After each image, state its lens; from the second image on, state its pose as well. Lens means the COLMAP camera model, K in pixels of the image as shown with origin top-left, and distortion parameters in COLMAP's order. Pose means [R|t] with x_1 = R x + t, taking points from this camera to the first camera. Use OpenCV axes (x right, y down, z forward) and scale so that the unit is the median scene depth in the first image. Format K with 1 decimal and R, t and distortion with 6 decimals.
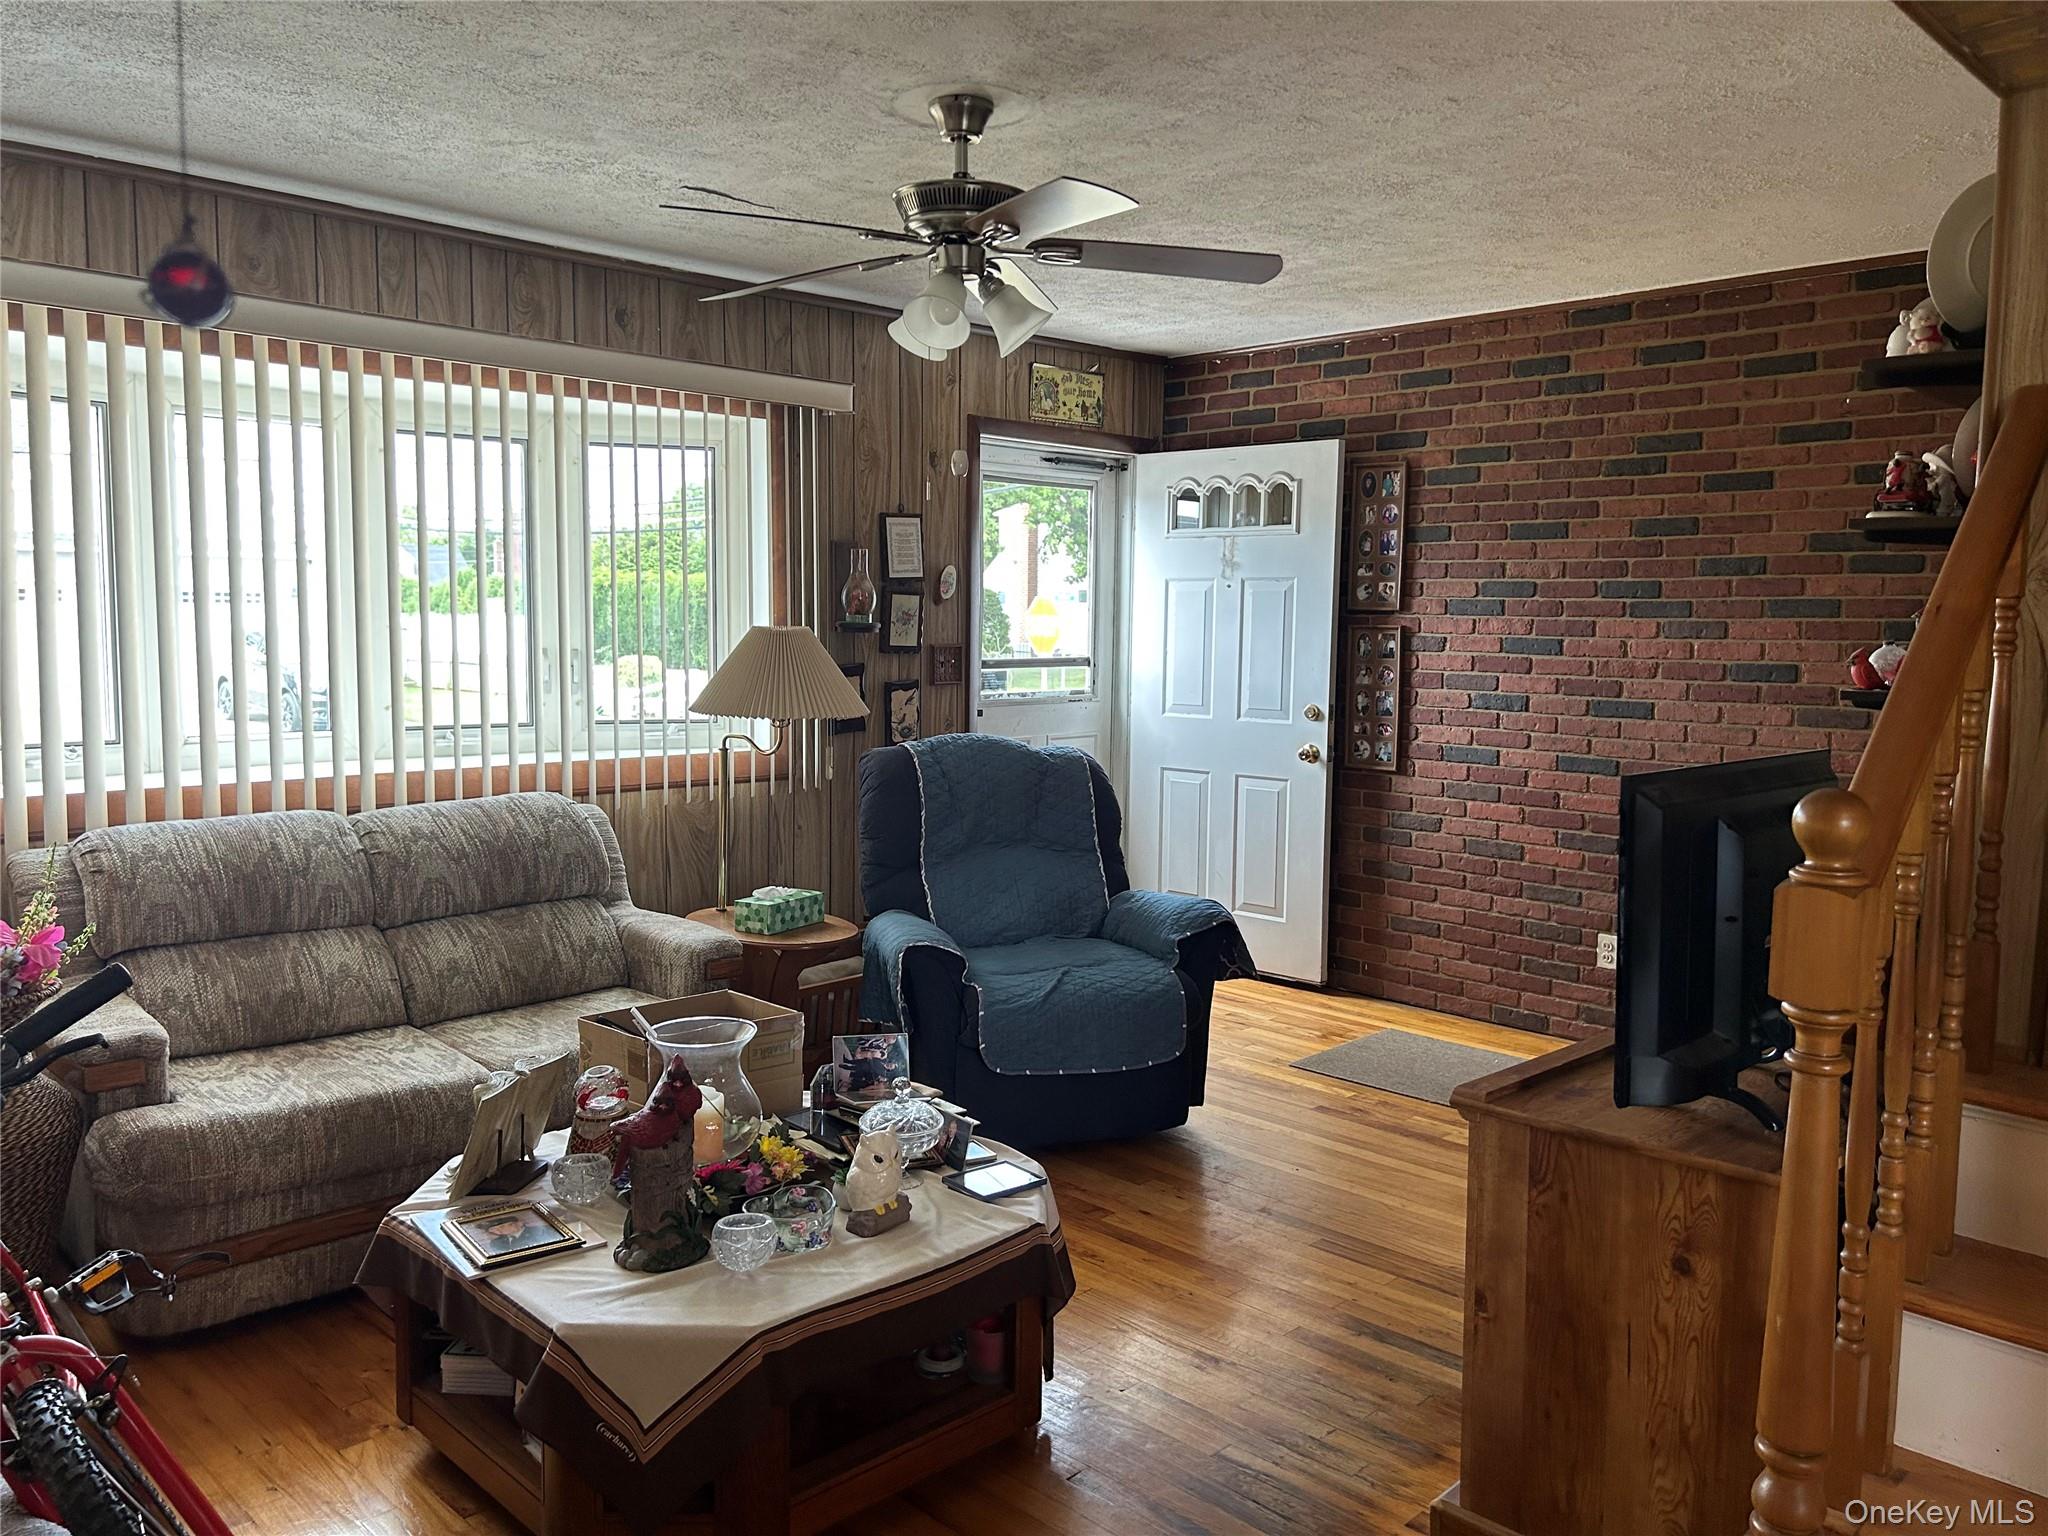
lens RADIAL K [[1549.8, 0, 1007.6], [0, 1549.8, 774.8], [0, 0, 1]] dist [0.077495, -0.069584]
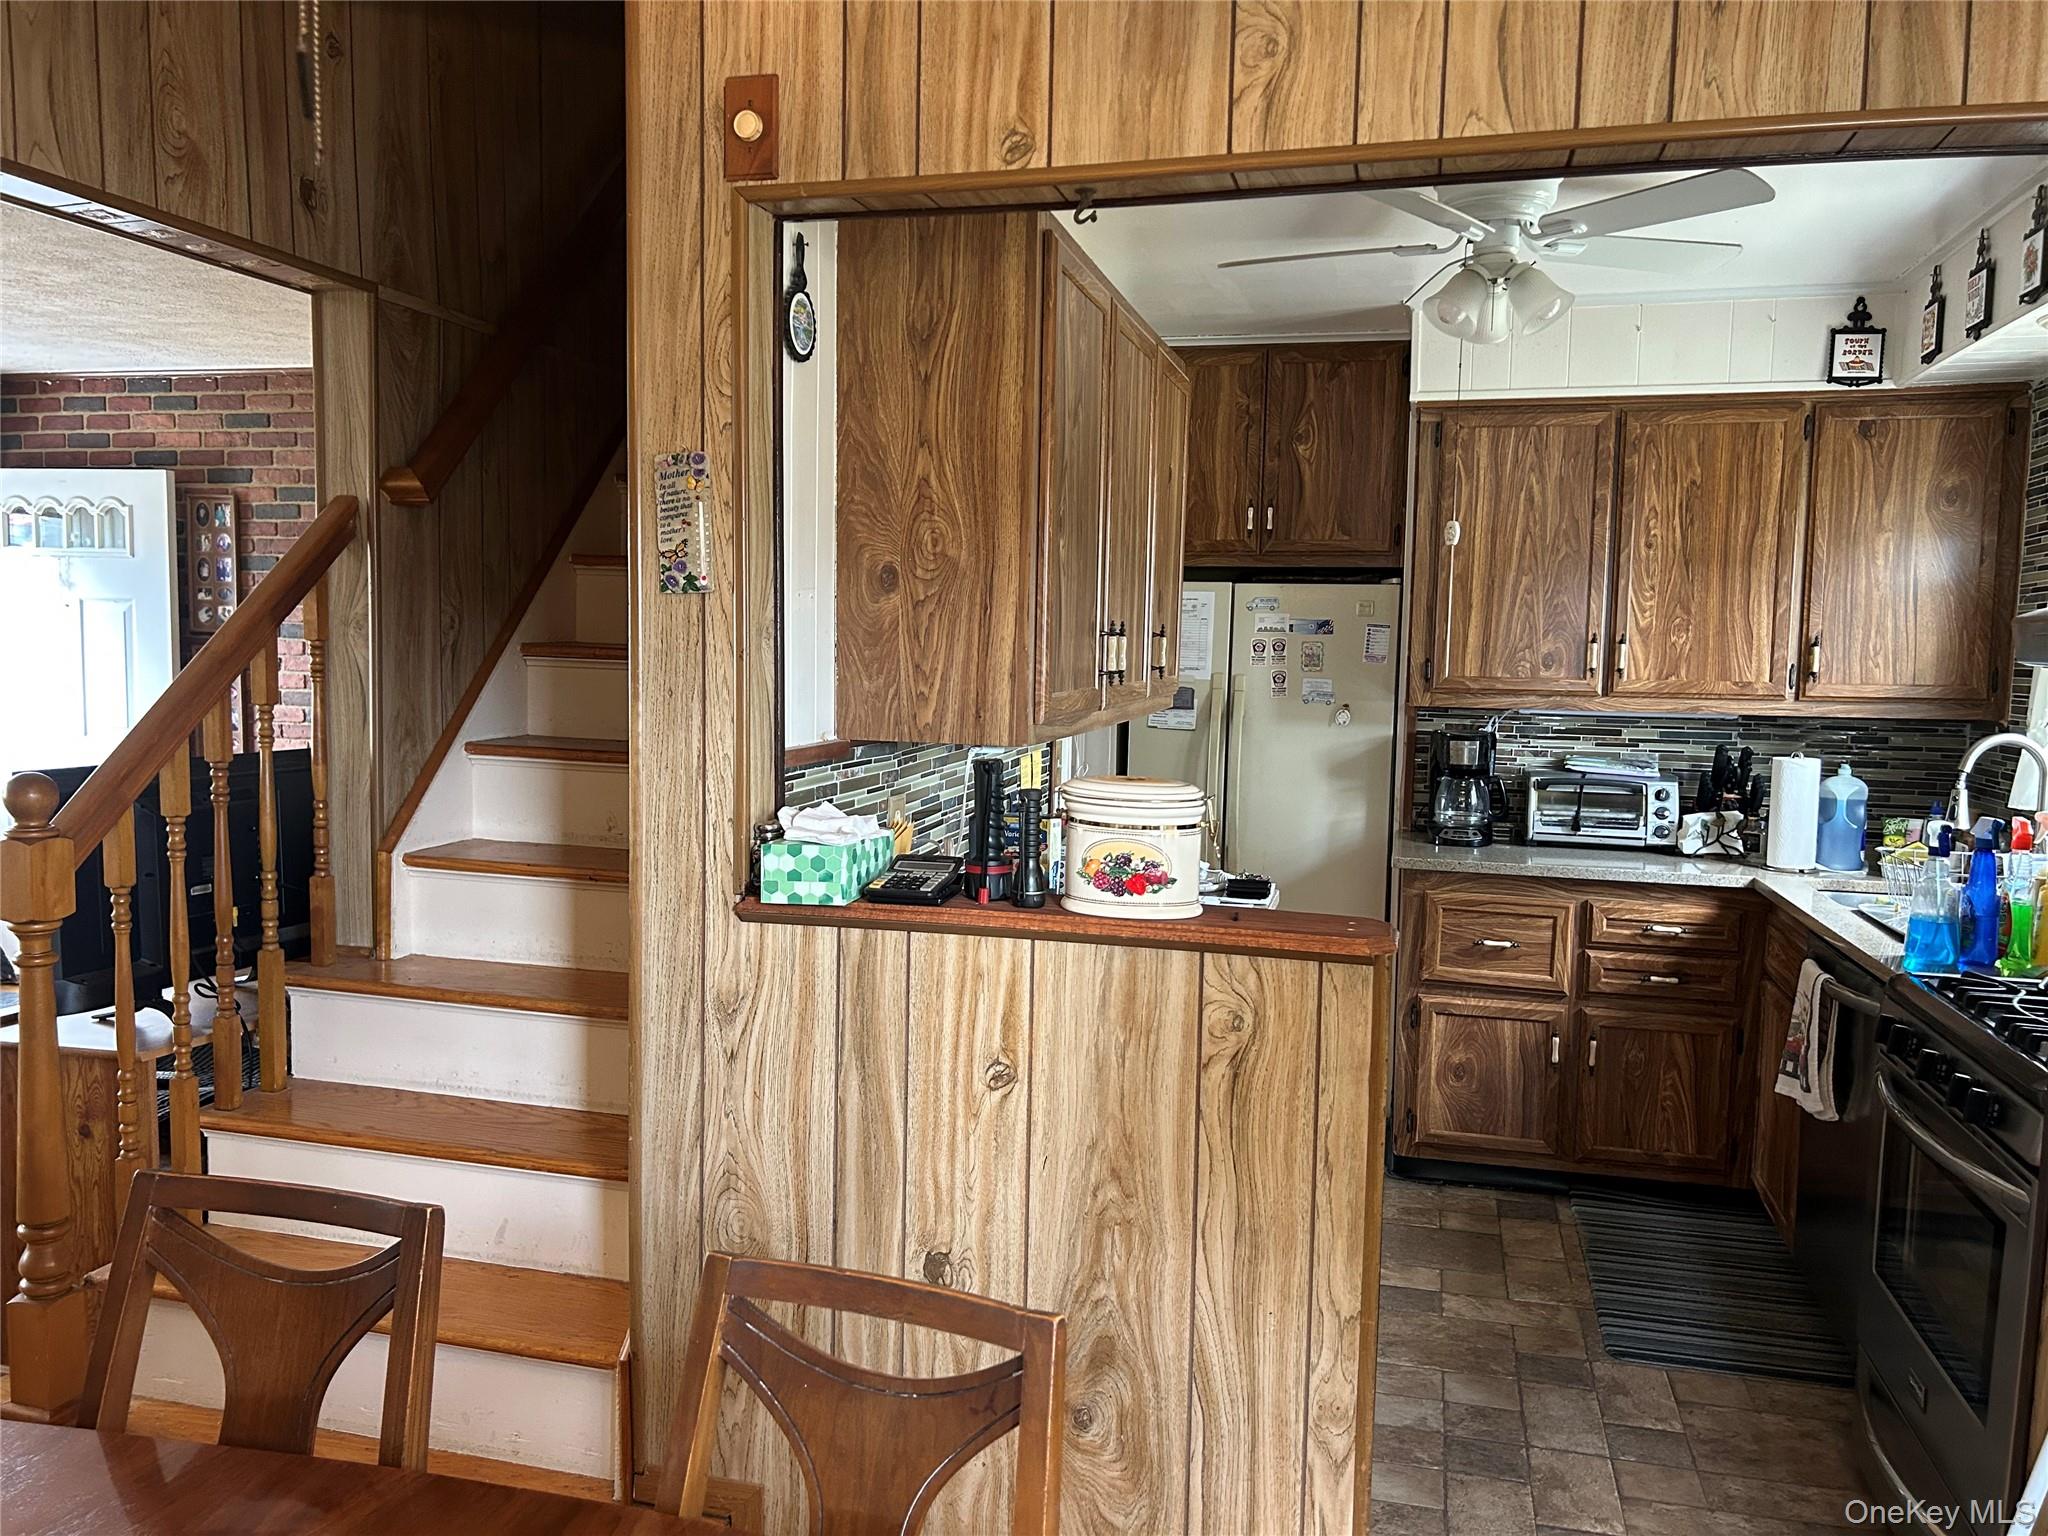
lens RADIAL K [[1555.8, 0, 1033.1], [0, 1555.8, 786.0], [0, 0, 1]] dist [0.071889, -0.084355]
pose [[0.856756, -0.040845, 0.514102, 0.167313], [0.042563, 0.999058, 0.008443, 0.014598], [-0.513963, 0.014648, 0.857687, -0.223166]]
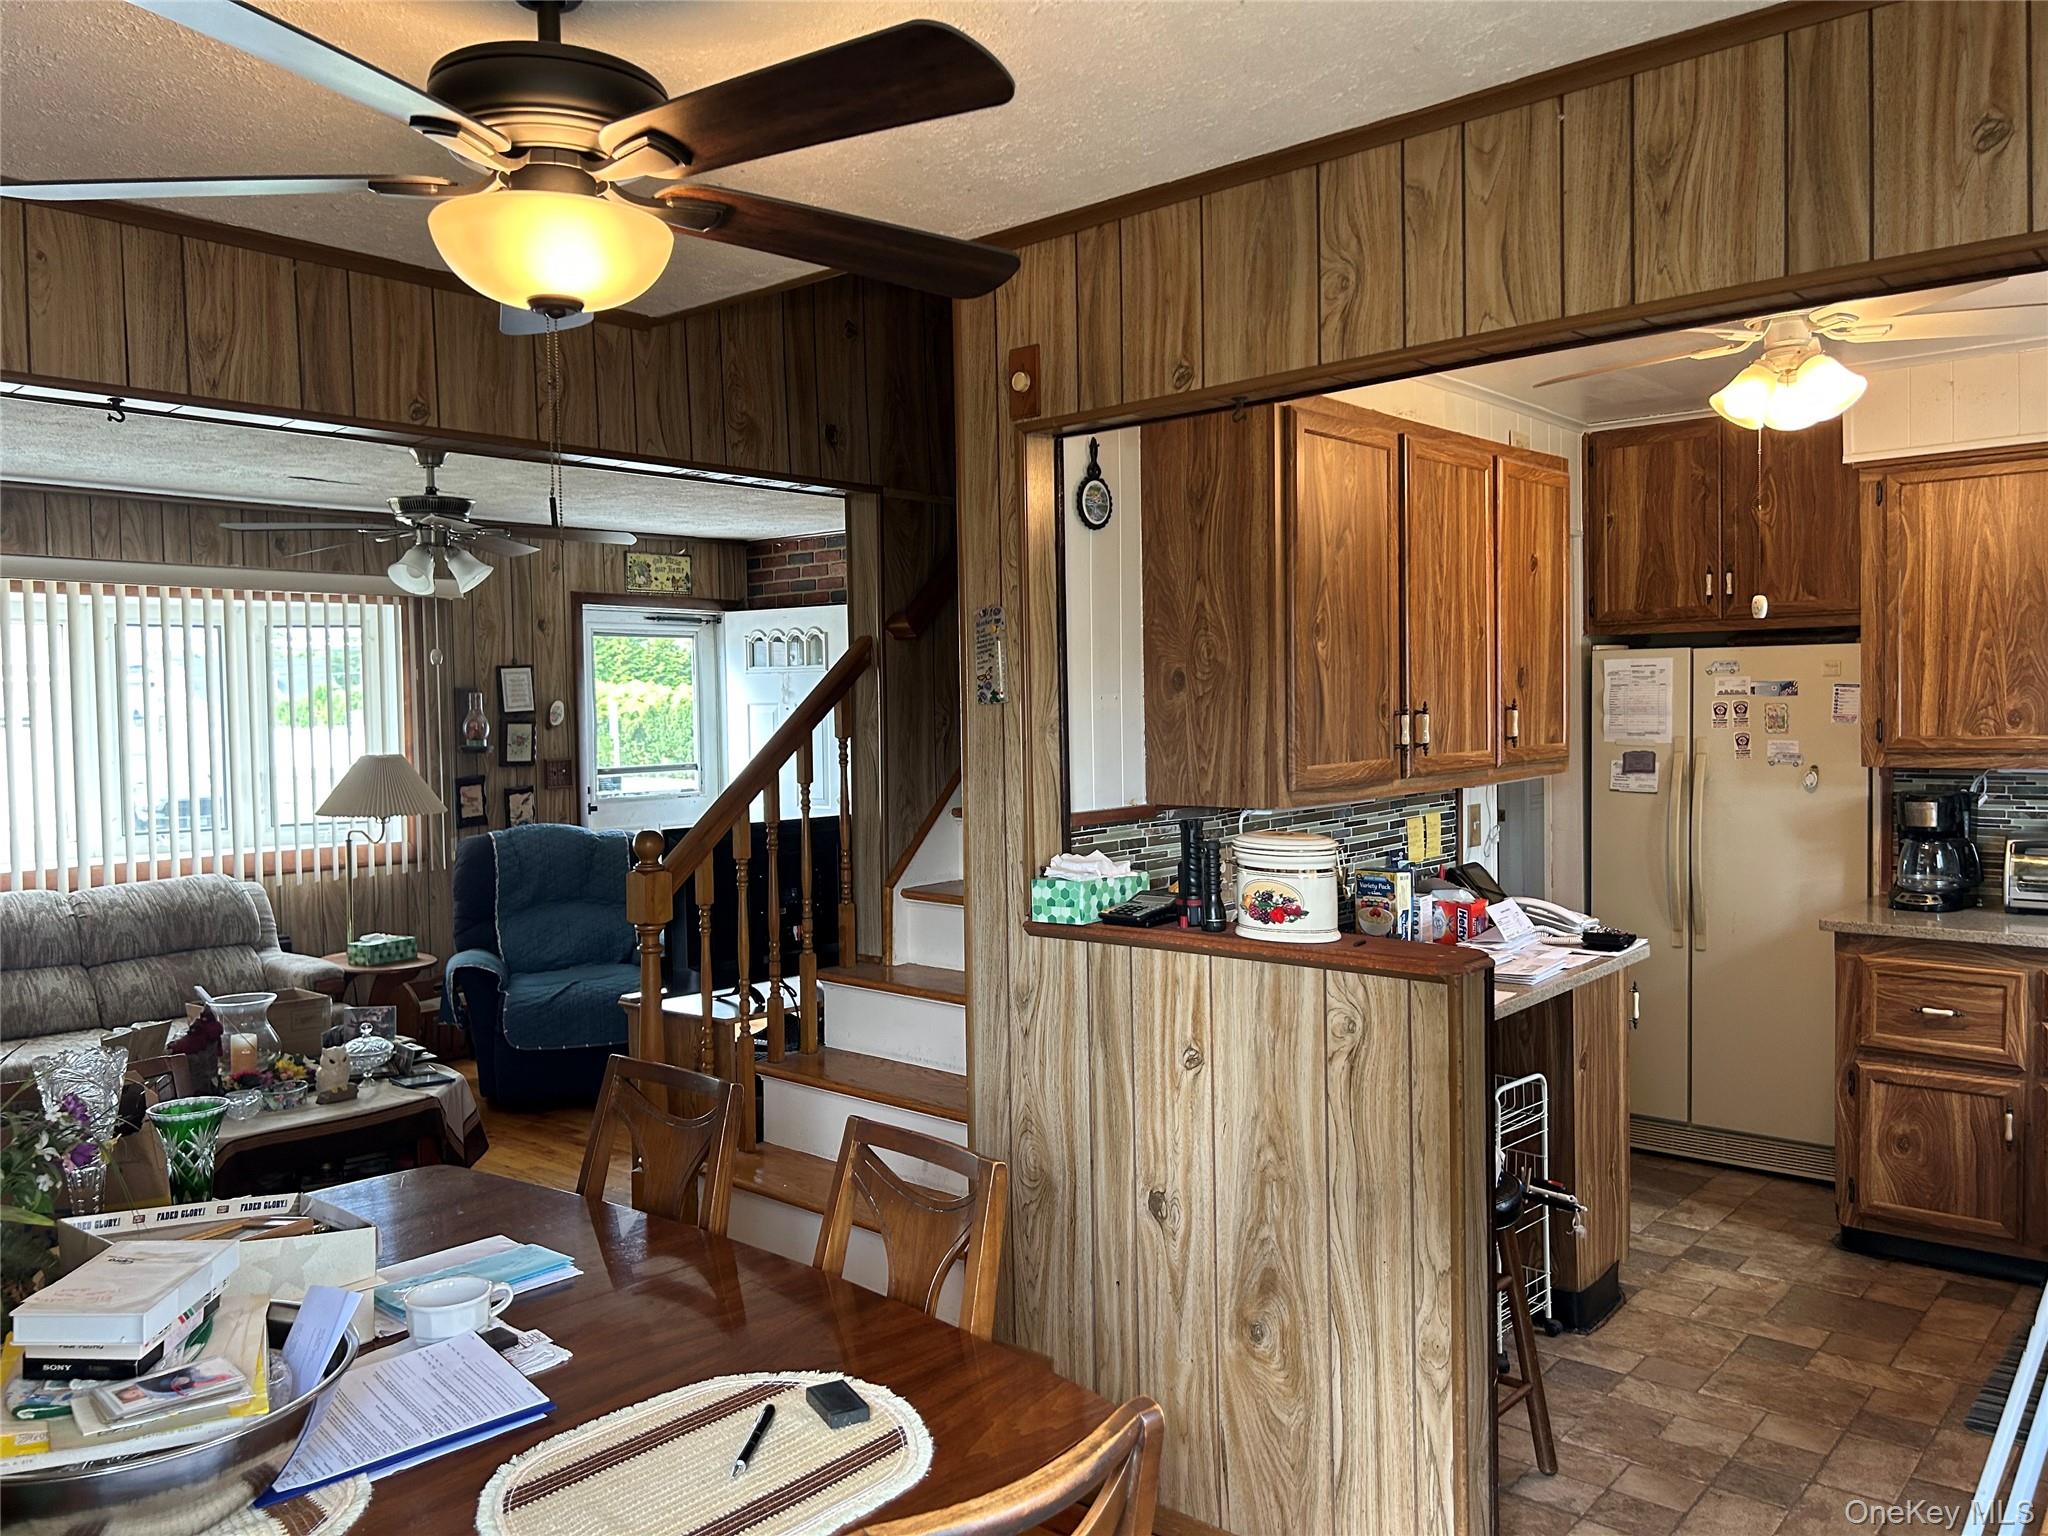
lens RADIAL K [[1560.6, 0, 1017.8], [0, 1560.6, 766.4], [0, 0, 1]] dist [0.078002, -0.088205]
pose [[0.996826, -0.029975, 0.073748, 0.272953], [0.034711, 0.997359, -0.063801, 0.025435], [-0.071641, 0.066159, 0.995234, -0.415831]]
